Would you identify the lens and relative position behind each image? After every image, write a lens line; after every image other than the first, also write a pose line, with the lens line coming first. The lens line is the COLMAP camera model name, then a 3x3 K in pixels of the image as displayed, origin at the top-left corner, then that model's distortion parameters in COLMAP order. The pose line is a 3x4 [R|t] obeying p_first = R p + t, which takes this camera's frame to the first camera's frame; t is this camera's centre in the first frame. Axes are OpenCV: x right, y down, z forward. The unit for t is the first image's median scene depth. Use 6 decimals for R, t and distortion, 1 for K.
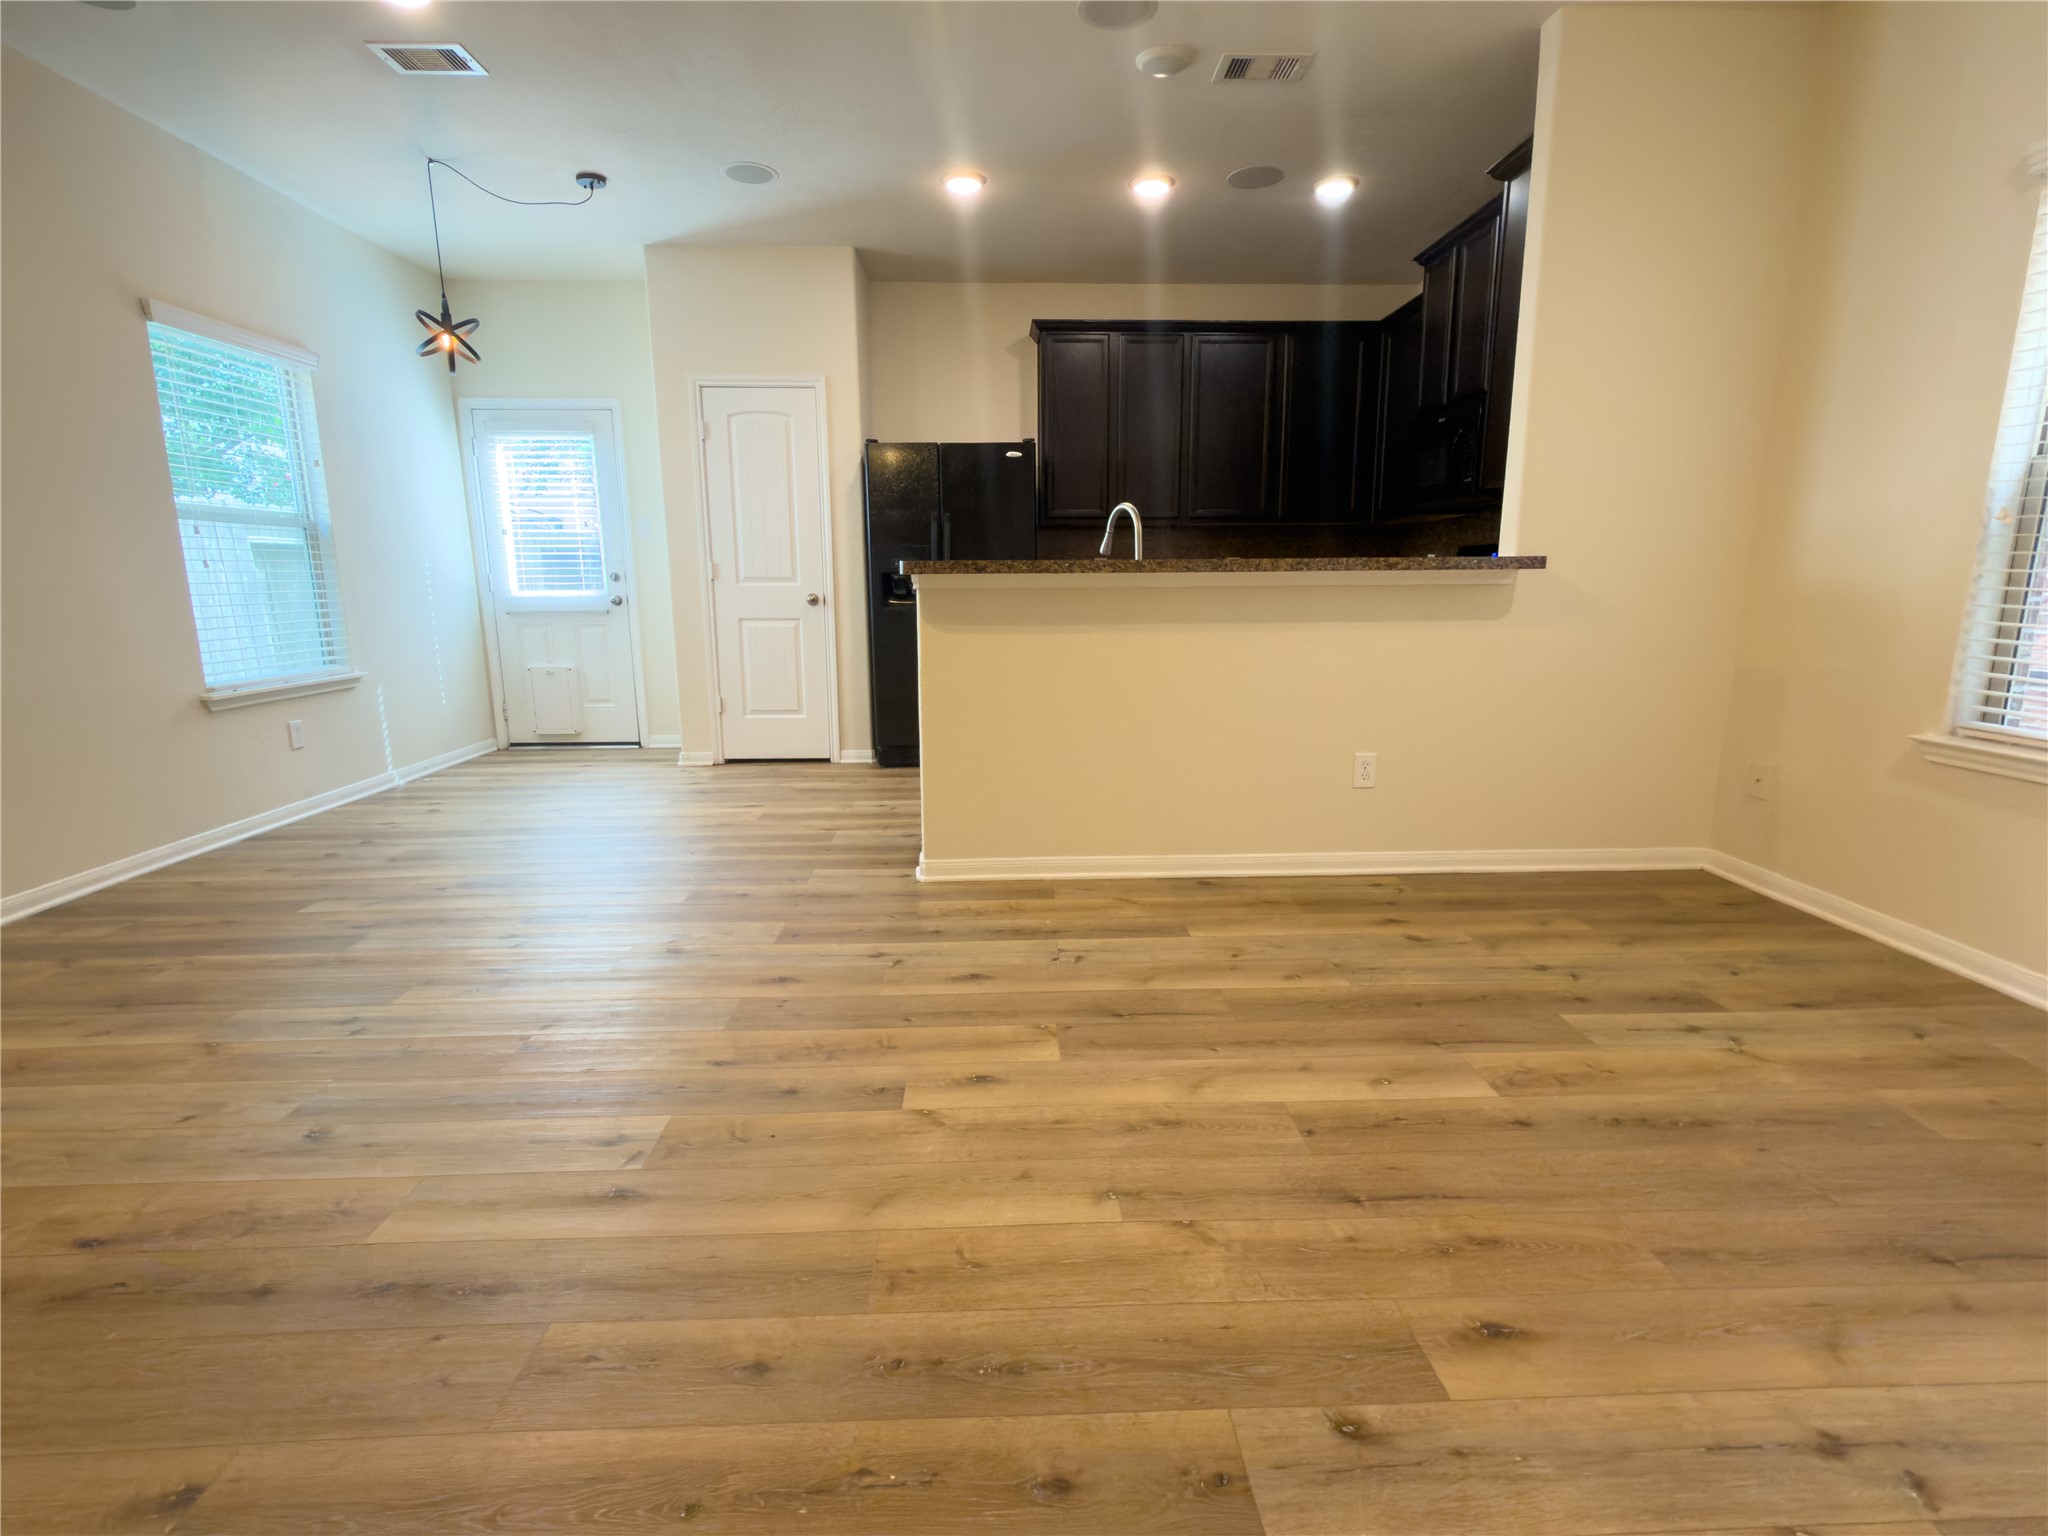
lens RADIAL K [[971.6, 0, 1029.0], [0, 971.6, 768.0], [0, 0, 1]] dist [0.003325, -0.000043]
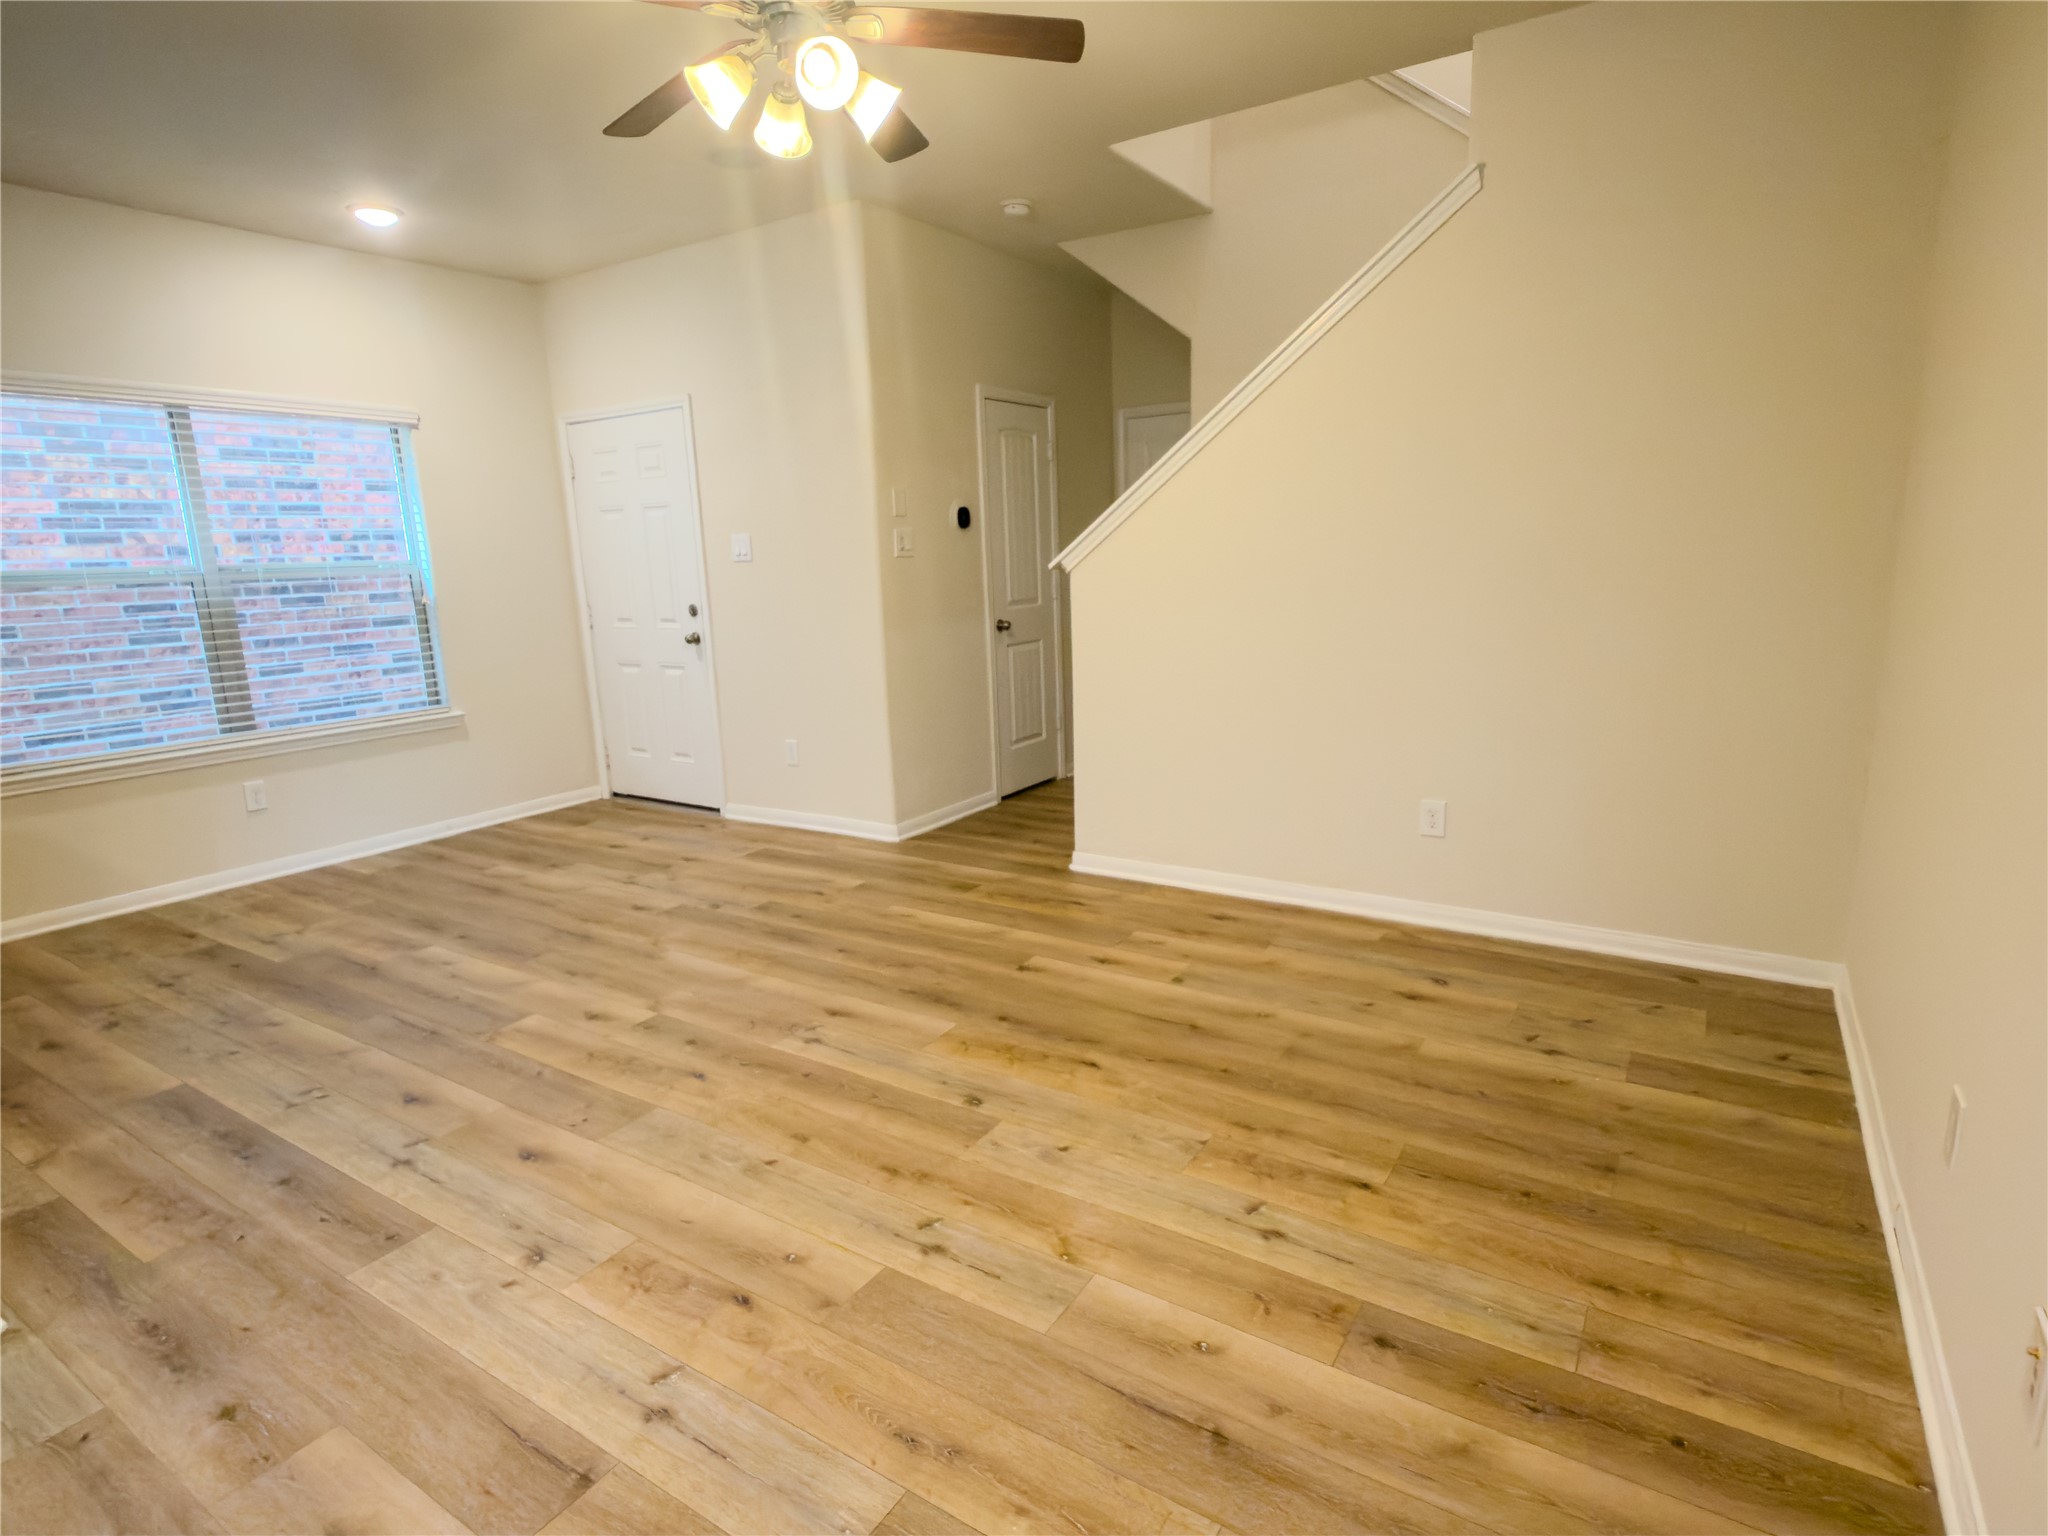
lens RADIAL K [[1073.0, 0, 1009.2], [0, 1073.0, 771.1], [0, 0, 1]] dist [0.004059, -0.002660]
pose [[-0.810408, -0.086361, 0.579467, -1.024521], [0.150910, 0.924929, 0.348901, -0.332311], [-0.566097, 0.370200, -0.736537, 1.225785]]
